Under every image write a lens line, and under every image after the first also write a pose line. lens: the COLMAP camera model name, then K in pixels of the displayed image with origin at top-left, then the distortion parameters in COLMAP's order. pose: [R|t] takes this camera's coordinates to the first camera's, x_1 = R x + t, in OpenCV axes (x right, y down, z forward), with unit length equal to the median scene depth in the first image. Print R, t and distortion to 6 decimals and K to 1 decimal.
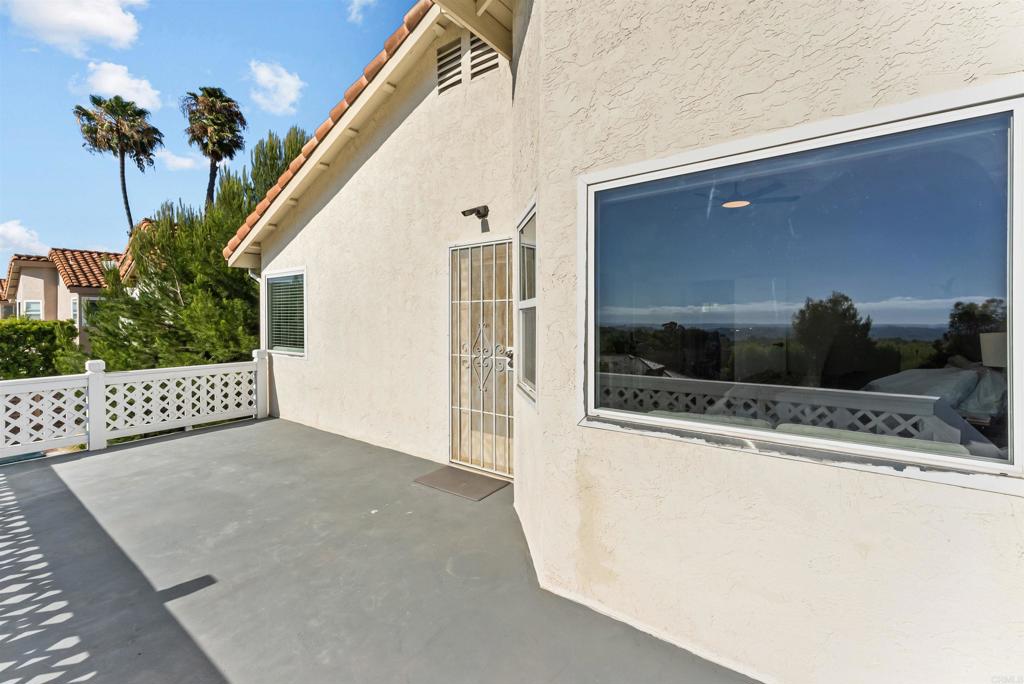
lens RADIAL K [[424.9, 0, 516.6], [0, 424.9, 316.1], [0, 0, 1]] dist [0.002793, -0.000394]
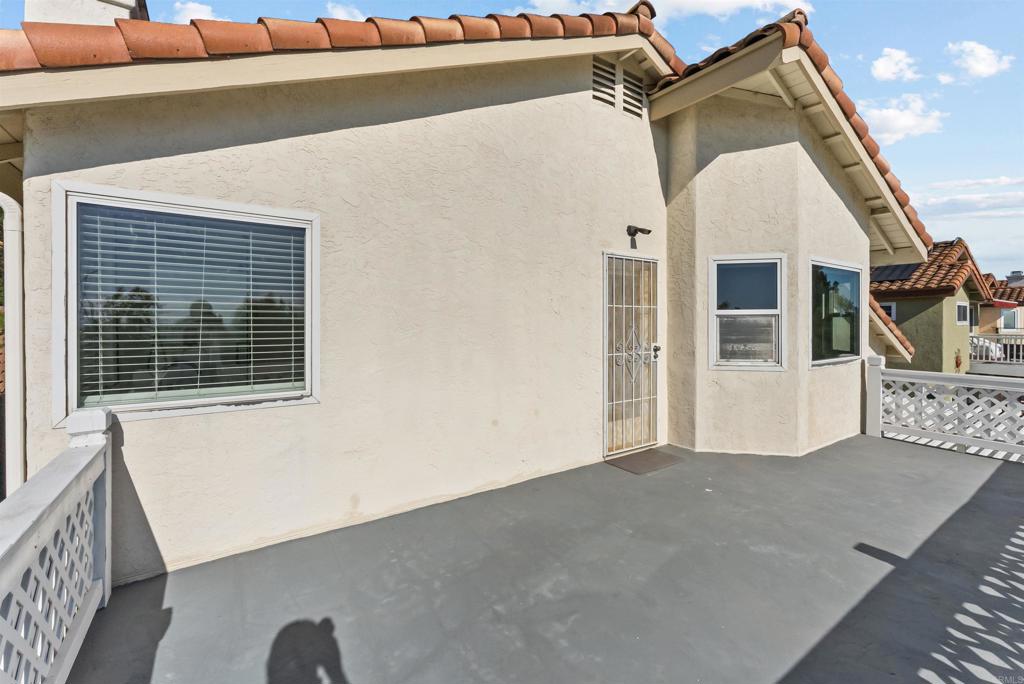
lens RADIAL K [[424.9, 0, 502.4], [0, 424.9, 323.5], [0, 0, 1]] dist [0.002793, -0.000394]
pose [[0.353185, 0.001711, 0.935552, -1.355497], [-0.002770, 0.999996, -0.000783, 0.014998], [-0.935549, -0.002315, 0.353188, 0.948580]]
